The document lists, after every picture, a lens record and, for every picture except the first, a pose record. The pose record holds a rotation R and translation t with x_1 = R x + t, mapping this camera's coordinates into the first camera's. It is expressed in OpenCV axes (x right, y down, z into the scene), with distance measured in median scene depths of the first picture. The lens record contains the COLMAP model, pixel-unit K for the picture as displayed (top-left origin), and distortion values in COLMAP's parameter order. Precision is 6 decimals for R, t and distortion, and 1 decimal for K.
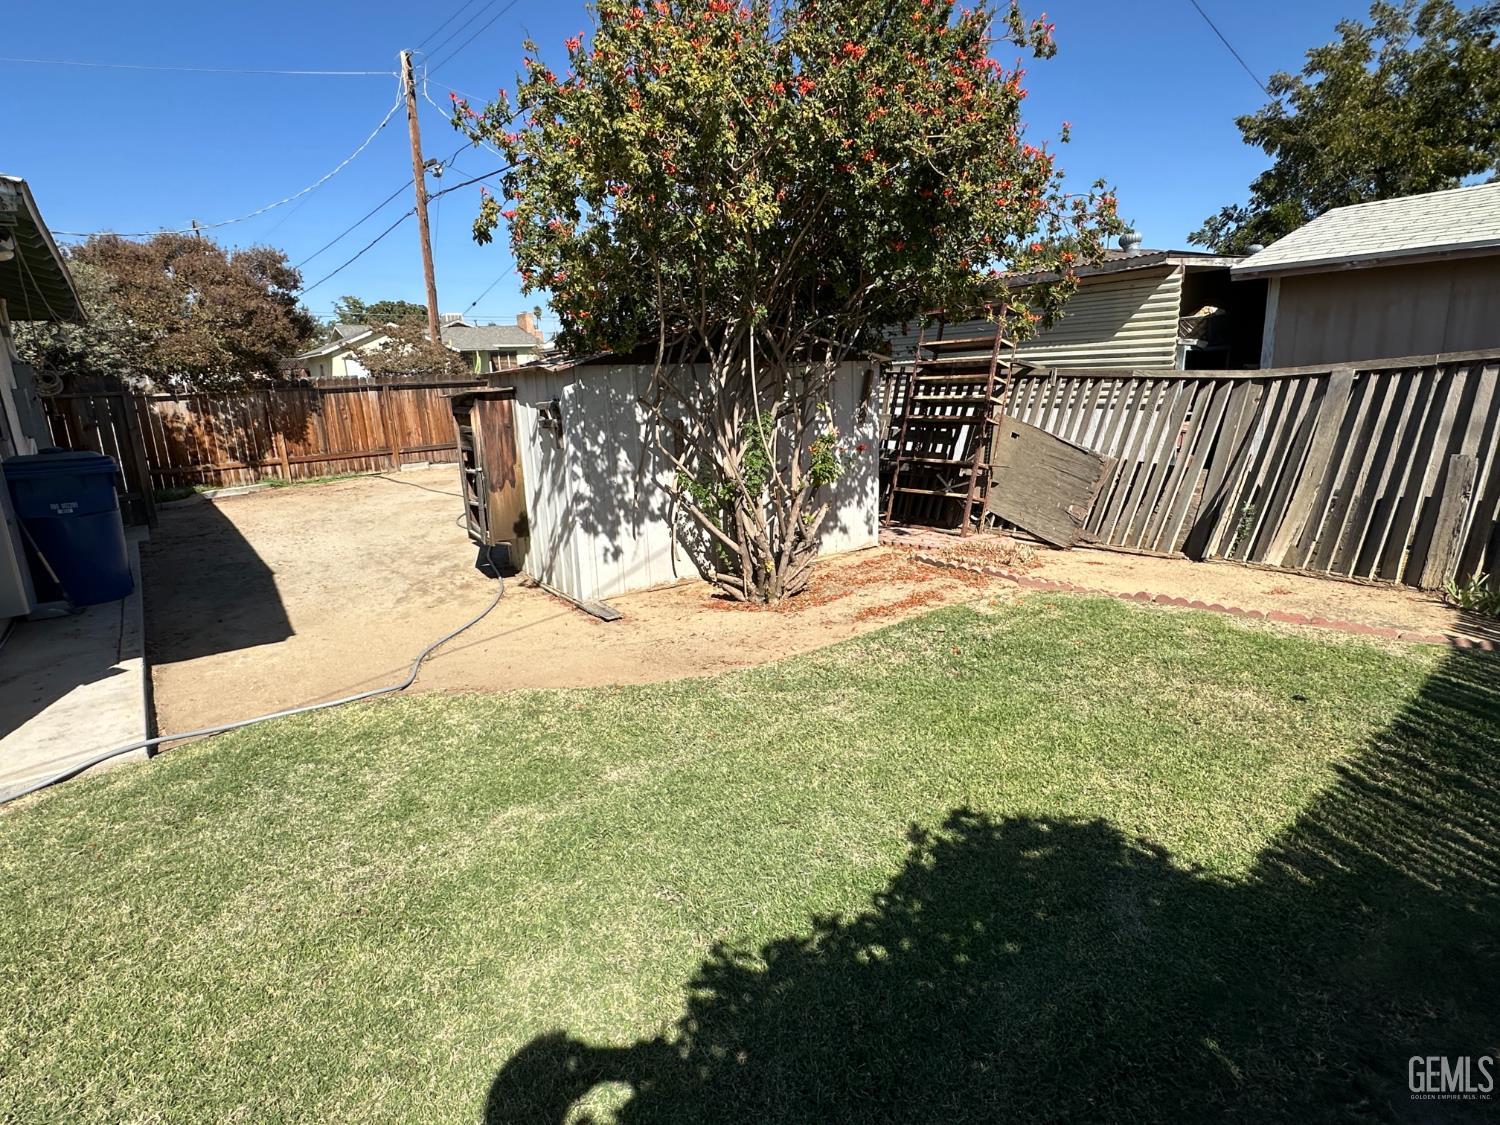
lens RADIAL K [[788.9, 0, 754.9], [0, 788.9, 563.1], [0, 0, 1]] dist [0.007454, -0.000285]
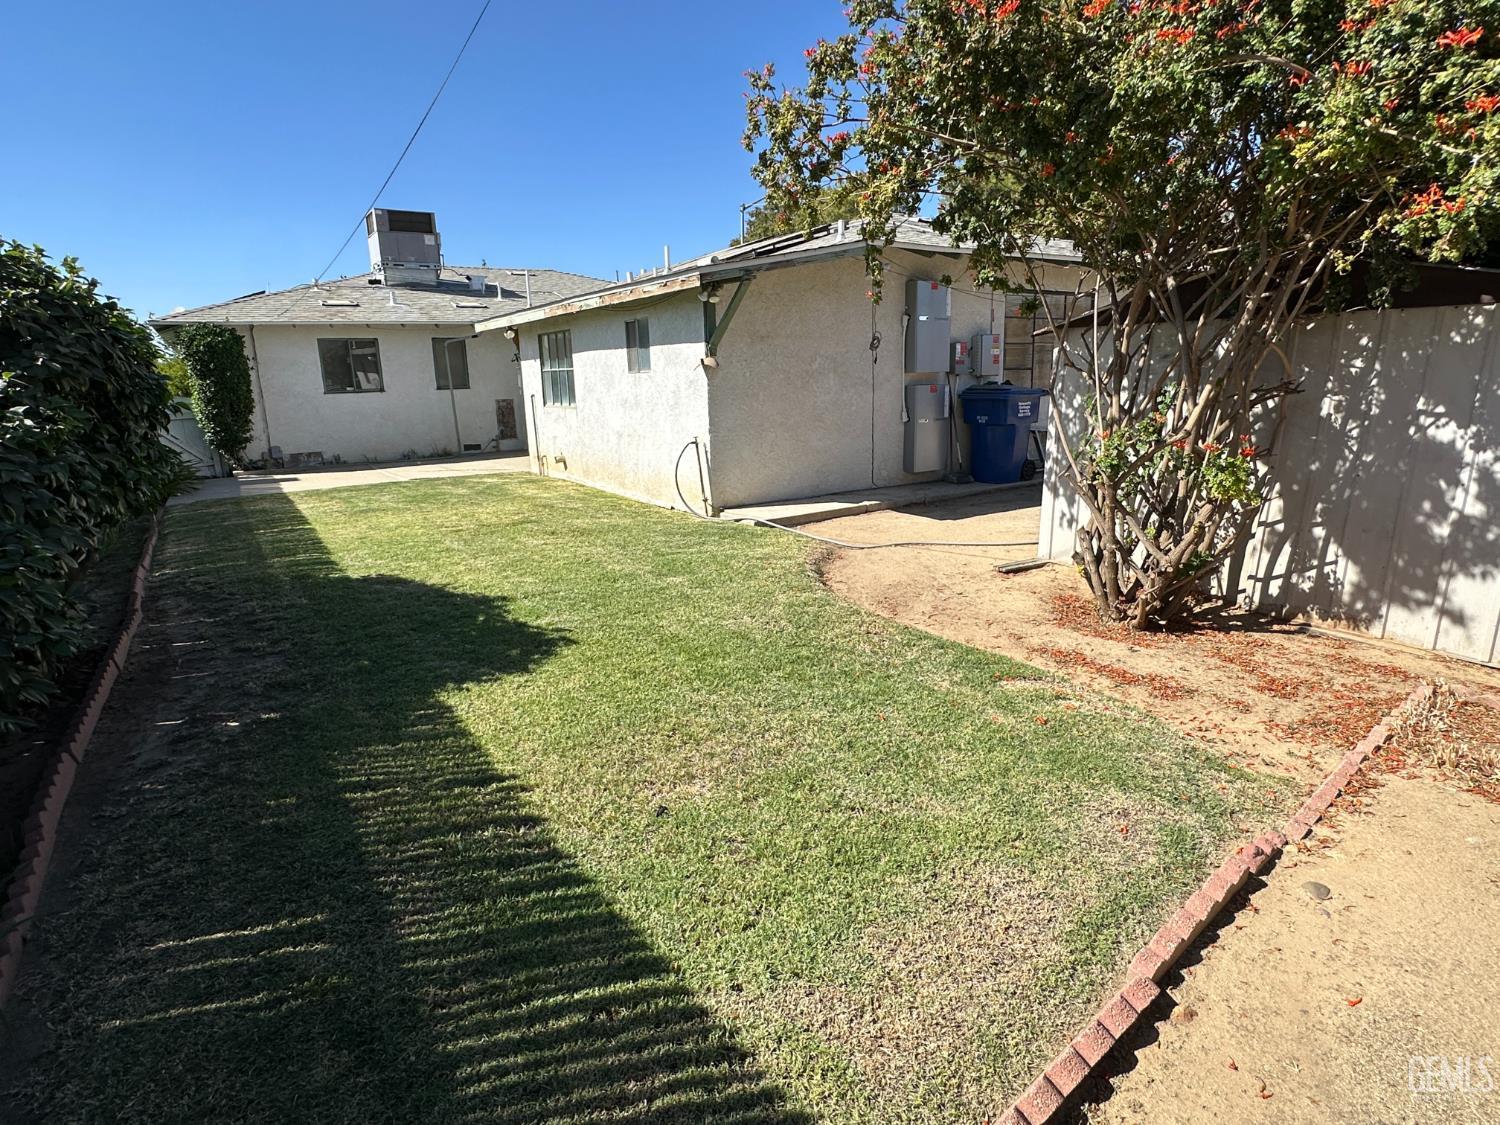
lens RADIAL K [[788.9, 0, 755.3], [0, 788.9, 560.9], [0, 0, 1]] dist [0.007454, -0.000285]
pose [[-0.067382, 0.277360, -0.958400, 0.831253], [-0.203016, 0.936676, 0.285346, -0.171715], [0.976854, 0.213797, -0.006806, 0.657556]]
